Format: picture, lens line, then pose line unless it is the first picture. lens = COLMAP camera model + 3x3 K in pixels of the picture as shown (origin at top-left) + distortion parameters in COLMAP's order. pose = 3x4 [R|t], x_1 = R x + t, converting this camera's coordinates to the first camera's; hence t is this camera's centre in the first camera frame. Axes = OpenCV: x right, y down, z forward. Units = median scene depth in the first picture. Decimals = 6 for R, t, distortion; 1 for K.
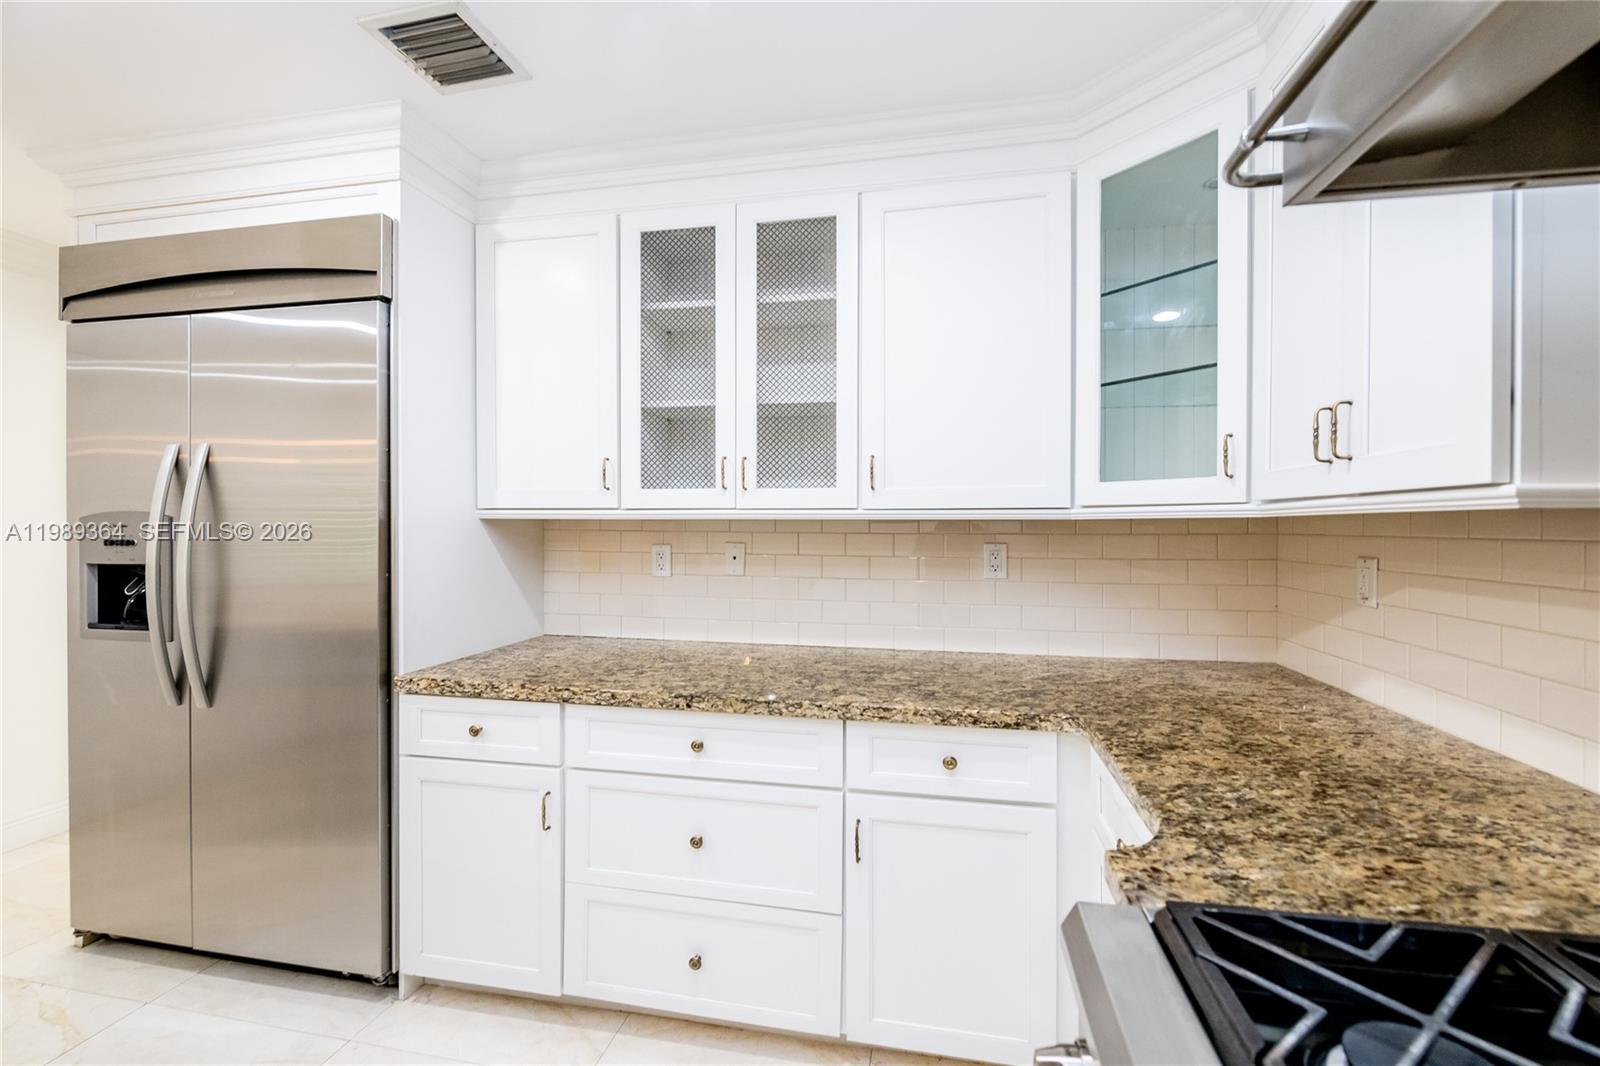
lens RADIAL K [[638.7, 0, 789.8], [0, 638.7, 524.4], [0, 0, 1]] dist [0.000242, -0.001418]
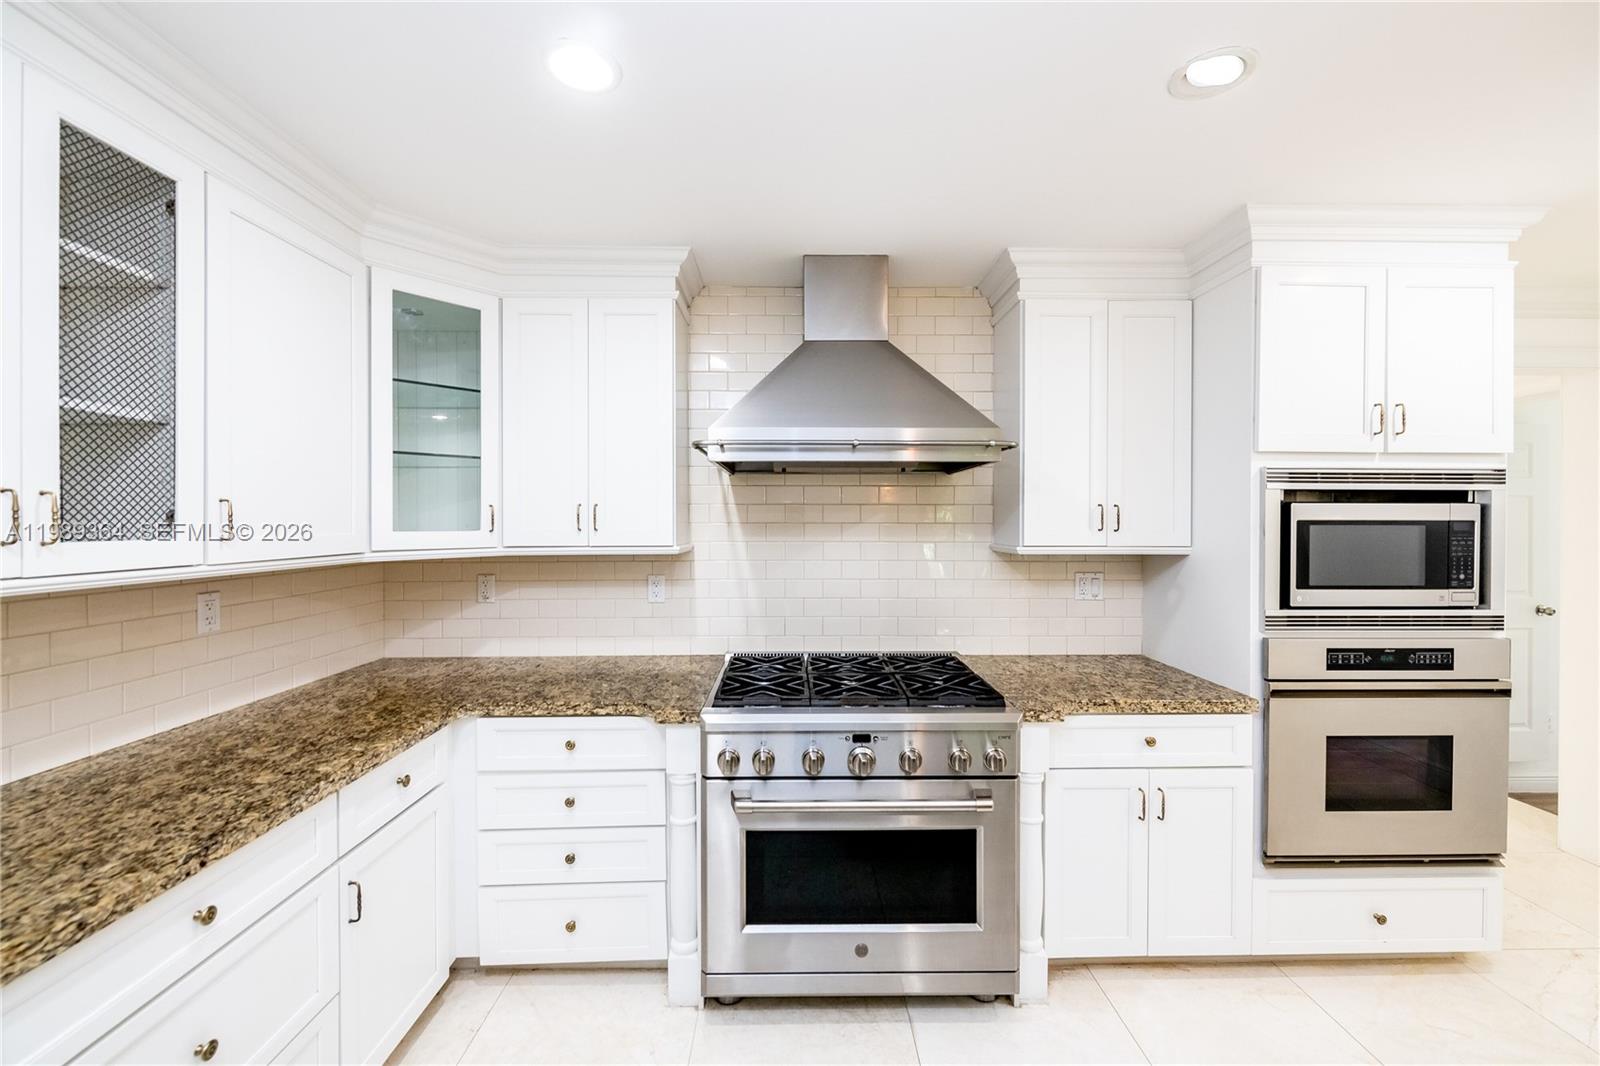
lens RADIAL K [[638.7, 0, 837.2], [0, 638.7, 525.6], [0, 0, 1]] dist [0.000242, -0.001418]
pose [[-0.241261, -0.006567, 0.970438, -1.051308], [0.002791, 0.999968, 0.007461, -0.094996], [-0.970456, 0.004509, -0.241235, 0.514483]]
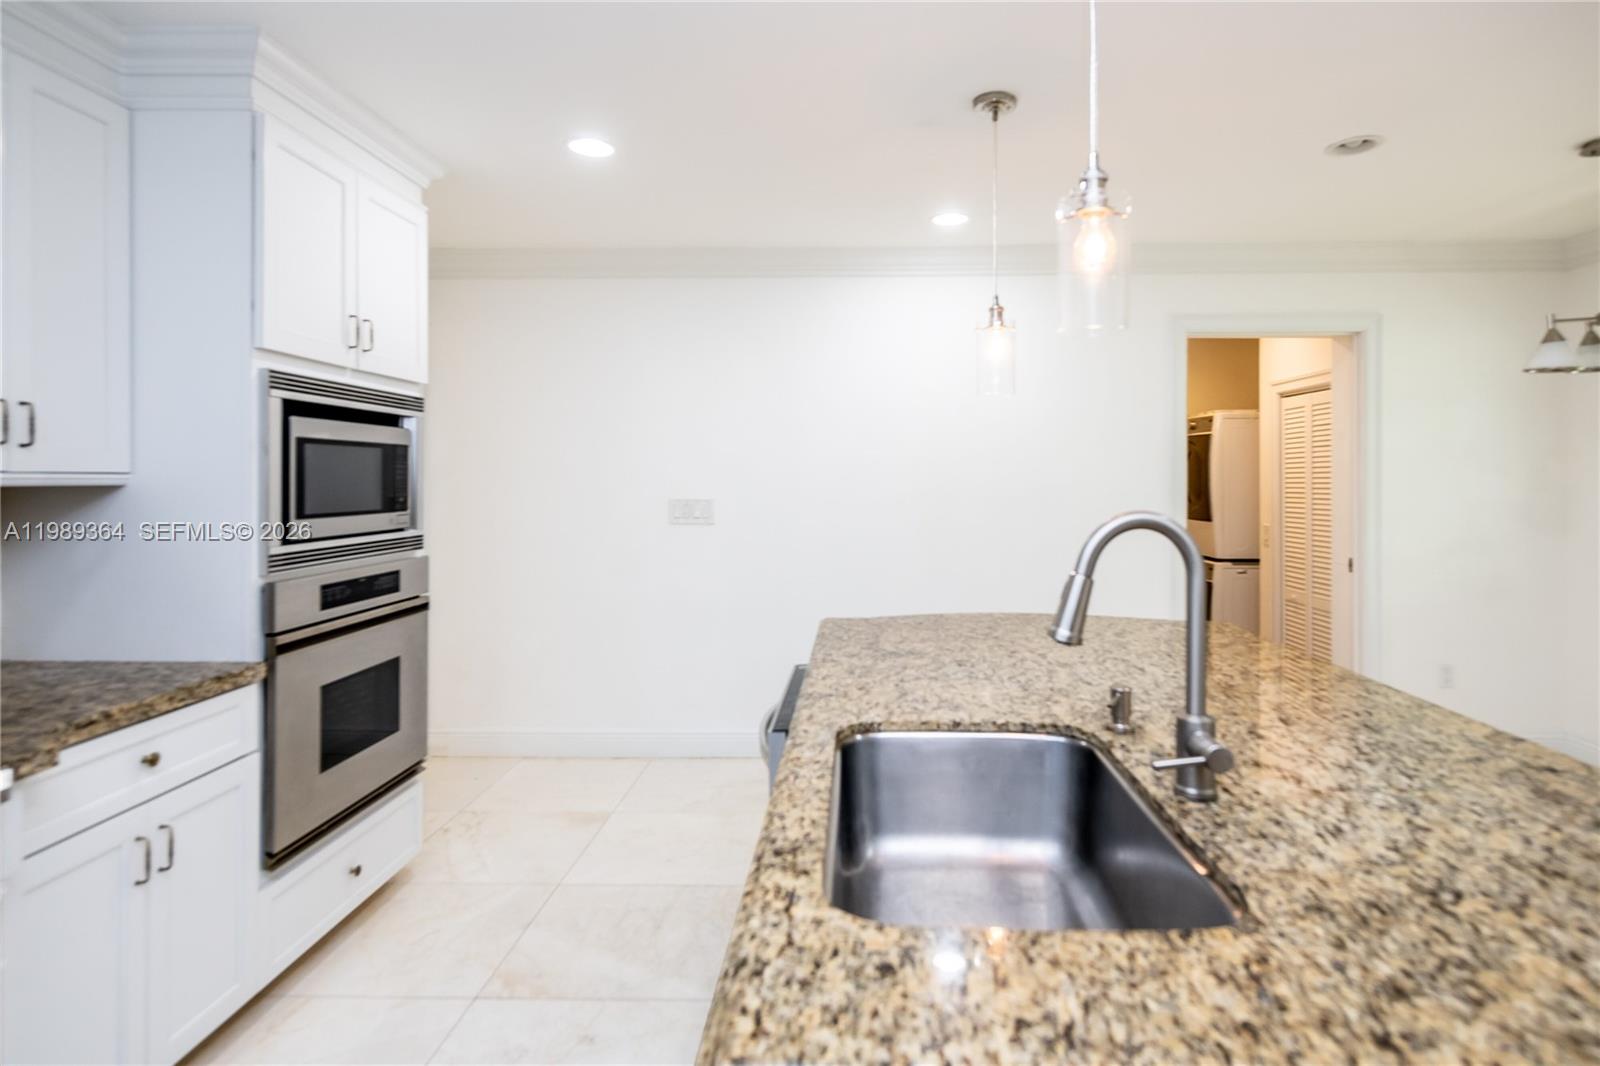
lens RADIAL K [[862.9, 0, 801.7], [0, 862.9, 476.4], [0, 0, 1]] dist [0.006490, -0.002431]
pose [[-0.986419, -0.002640, -0.164229, -0.600642], [-0.003335, 0.999987, 0.003958, -0.032386], [0.164216, 0.004452, -0.986414, 0.899750]]
